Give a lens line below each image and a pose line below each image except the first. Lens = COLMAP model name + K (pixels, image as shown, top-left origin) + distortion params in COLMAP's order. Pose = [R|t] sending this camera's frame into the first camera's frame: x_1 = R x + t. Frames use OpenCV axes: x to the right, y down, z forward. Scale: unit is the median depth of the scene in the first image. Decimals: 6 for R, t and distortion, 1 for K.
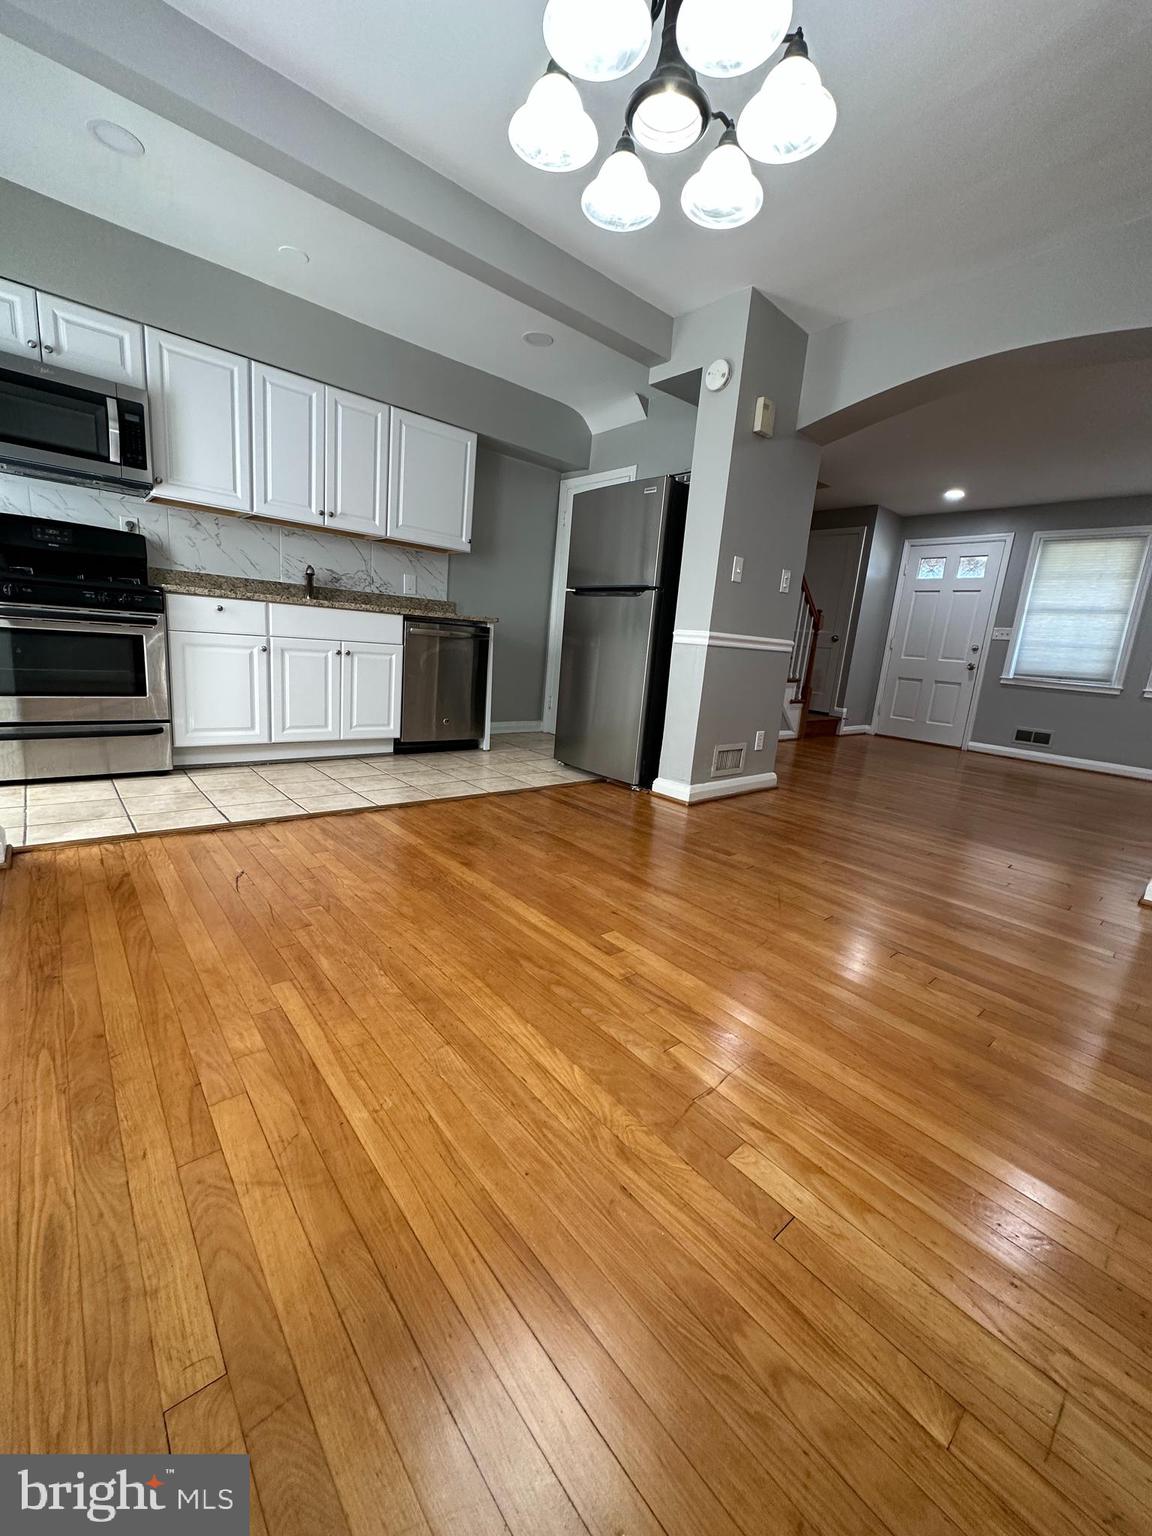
lens RADIAL K [[610.8, 0, 576.1], [0, 610.8, 769.9], [0, 0, 1]] dist [-0.001458, 0.000910]
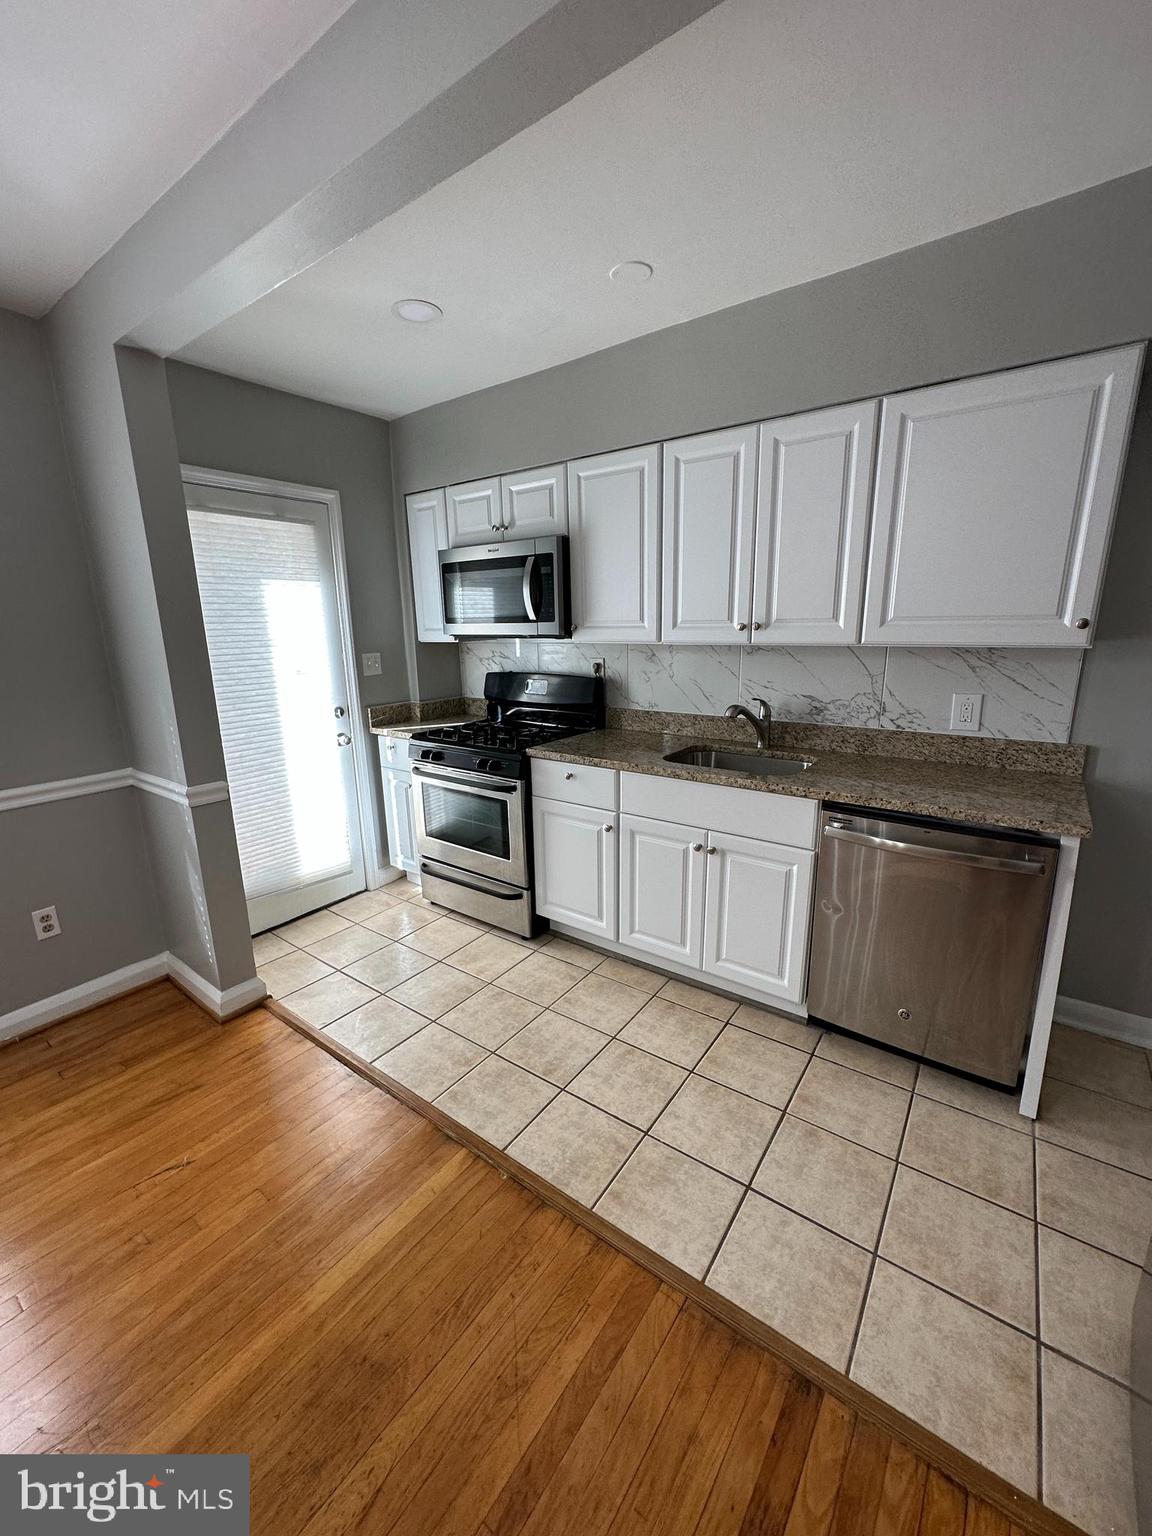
lens RADIAL K [[610.8, 0, 574.1], [0, 610.8, 769.2], [0, 0, 1]] dist [-0.001458, 0.000910]
pose [[0.226537, 0.146977, -0.962849, 0.200336], [-0.166232, 0.979880, 0.110466, -0.347101], [0.959712, 0.135032, 0.246411, 0.761030]]
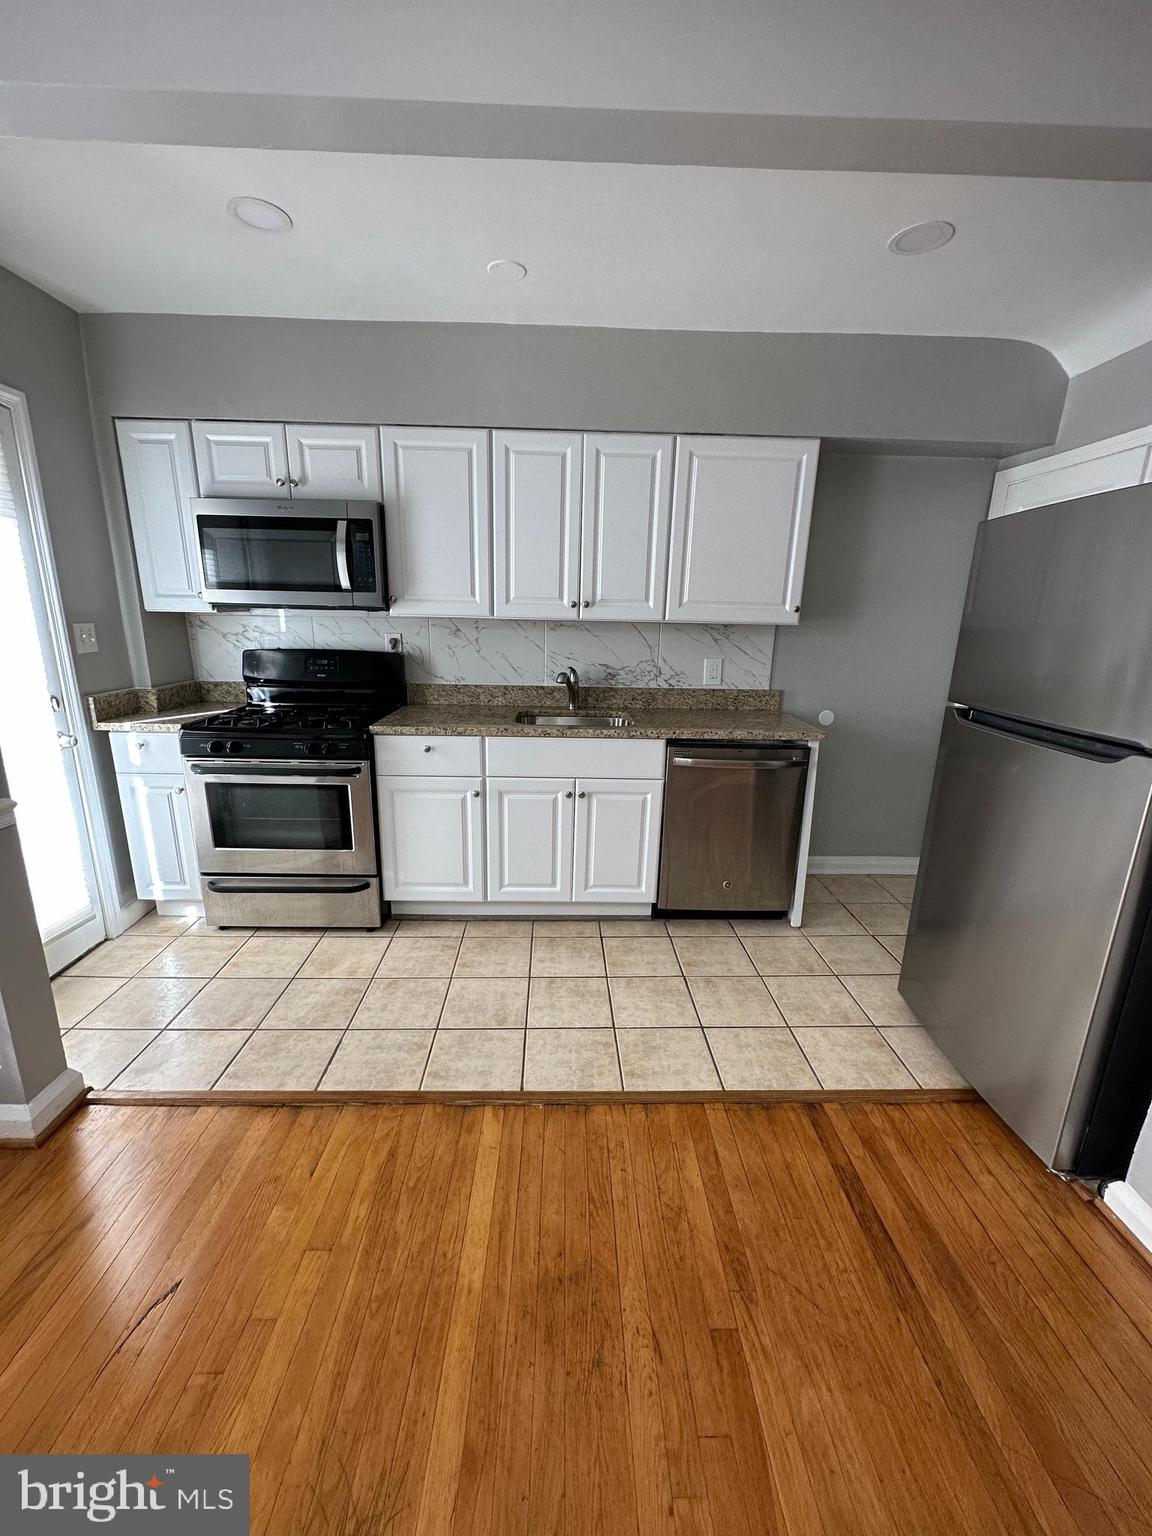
lens RADIAL K [[610.8, 0, 575.3], [0, 610.8, 770.0], [0, 0, 1]] dist [-0.001458, 0.000910]
pose [[0.774179, 0.094029, -0.625944, 0.083422], [-0.089635, 0.995225, 0.038639, -0.270958], [0.626588, 0.026193, 0.778910, 0.459830]]
